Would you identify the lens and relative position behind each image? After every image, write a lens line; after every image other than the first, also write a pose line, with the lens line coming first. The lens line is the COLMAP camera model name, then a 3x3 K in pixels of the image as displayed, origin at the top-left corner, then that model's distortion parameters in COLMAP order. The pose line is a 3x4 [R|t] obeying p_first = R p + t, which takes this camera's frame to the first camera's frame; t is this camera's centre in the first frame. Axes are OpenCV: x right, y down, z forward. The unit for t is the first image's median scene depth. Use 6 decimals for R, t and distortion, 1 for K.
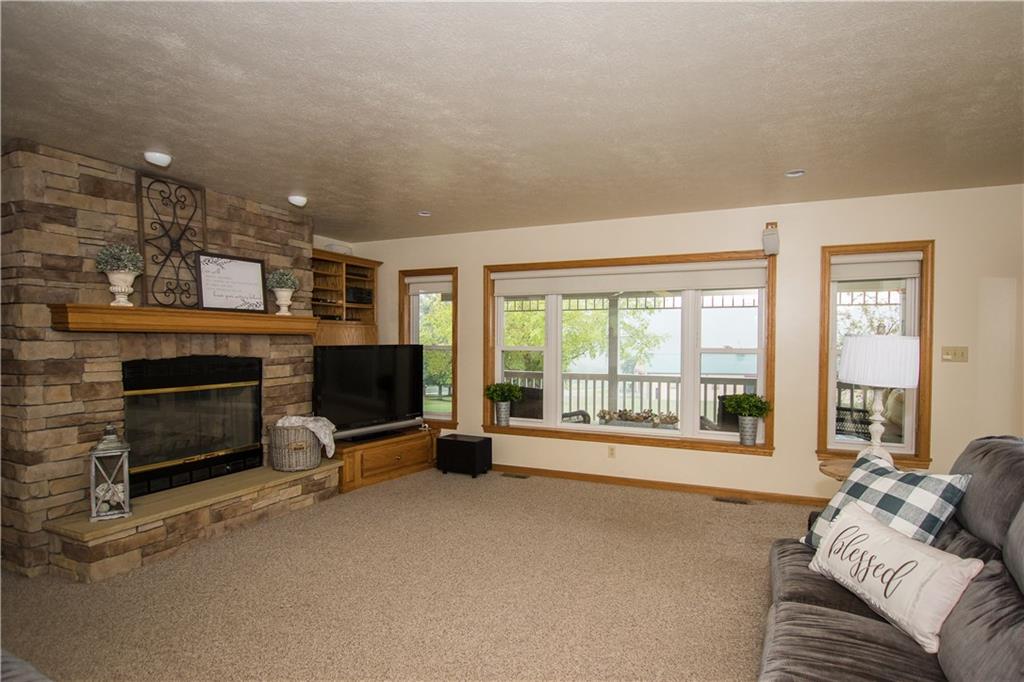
lens RADIAL K [[553.1, 0, 509.7], [0, 553.1, 347.6], [0, 0, 1]] dist [-0.004509, -0.000515]
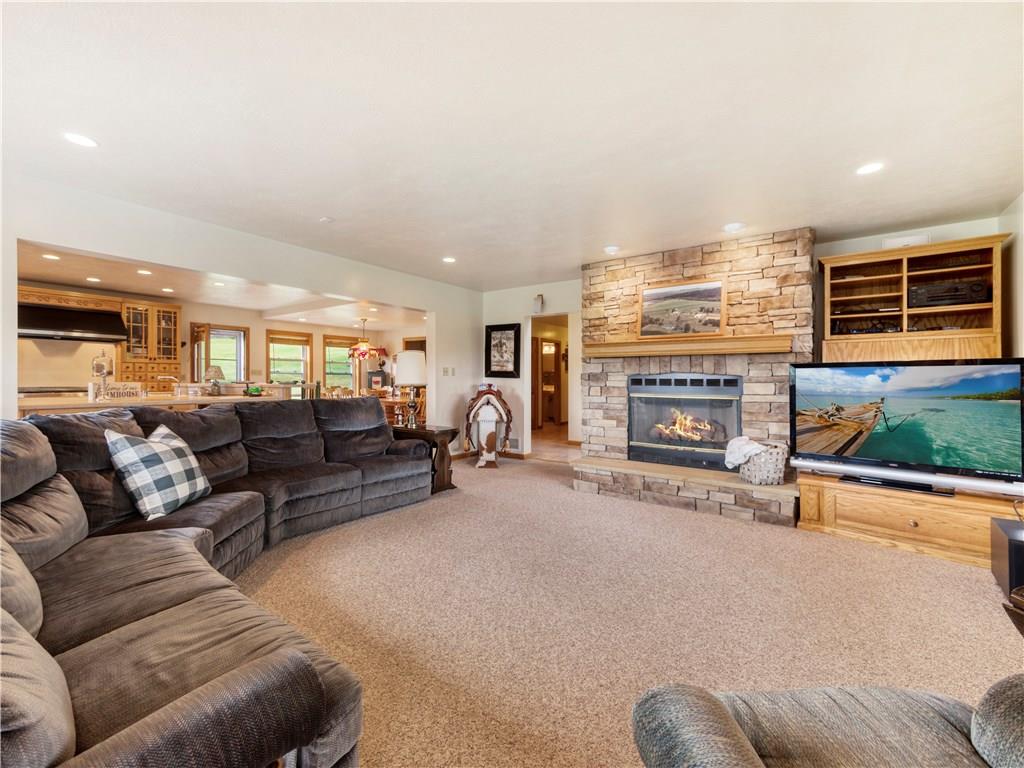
lens RADIAL K [[431.8, 0, 506.1], [0, 431.8, 380.6], [0, 0, 1]] dist [0.002180, 0.000205]
pose [[-0.200532, -0.002337, -0.979684, 0.547283], [-0.020915, 0.999779, 0.001896, 0.040091], [0.979464, 0.020870, -0.200537, 0.778192]]
